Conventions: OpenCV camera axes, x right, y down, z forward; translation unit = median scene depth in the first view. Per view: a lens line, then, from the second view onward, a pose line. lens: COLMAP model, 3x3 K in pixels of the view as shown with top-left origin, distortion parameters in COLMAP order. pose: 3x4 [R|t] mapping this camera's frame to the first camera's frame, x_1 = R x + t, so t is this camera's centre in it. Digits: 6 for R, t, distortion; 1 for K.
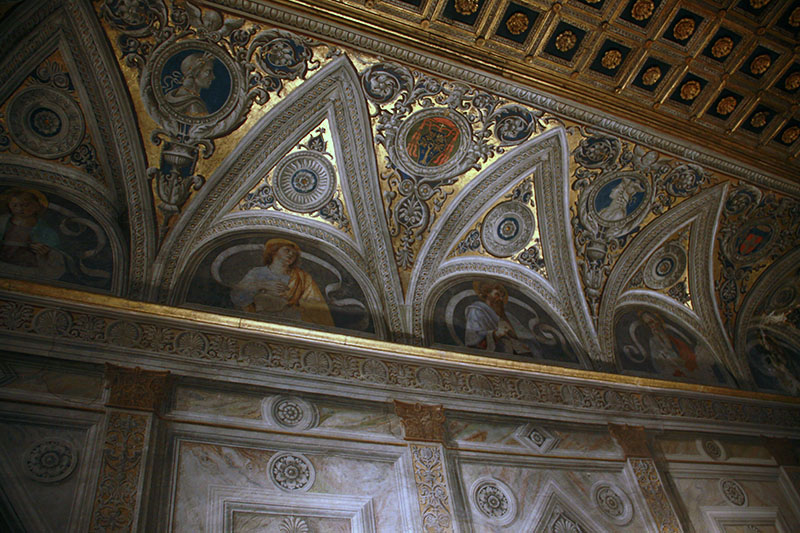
lens RADIAL K [[657.1, 0, 400.0], [0, 657.1, 266.5], [0, 0, 1]] dist [-0.185008, 0.134980]
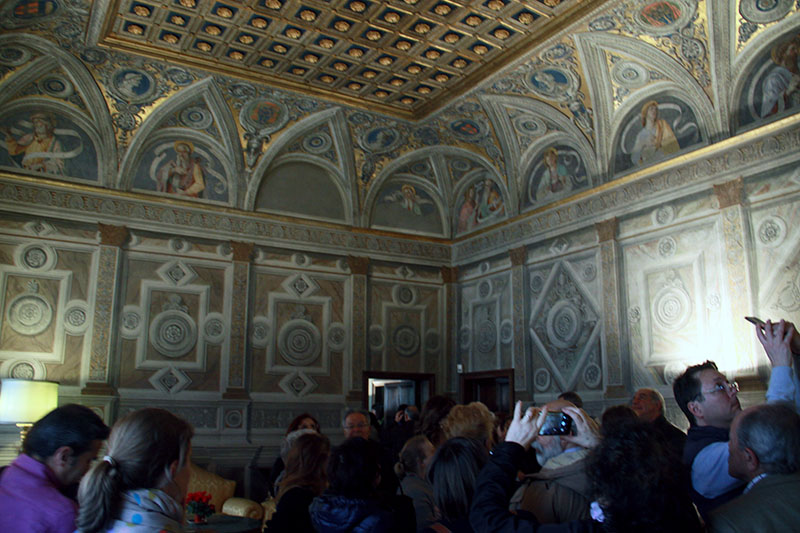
lens RADIAL K [[657.1, 0, 400.0], [0, 657.1, 266.5], [0, 0, 1]] dist [-0.185008, 0.134980]
pose [[0.150212, -0.084752, -0.985014, 1.502350], [0.672948, 0.738657, 0.039068, -0.259697], [0.724277, -0.668732, 0.167989, -0.019848]]
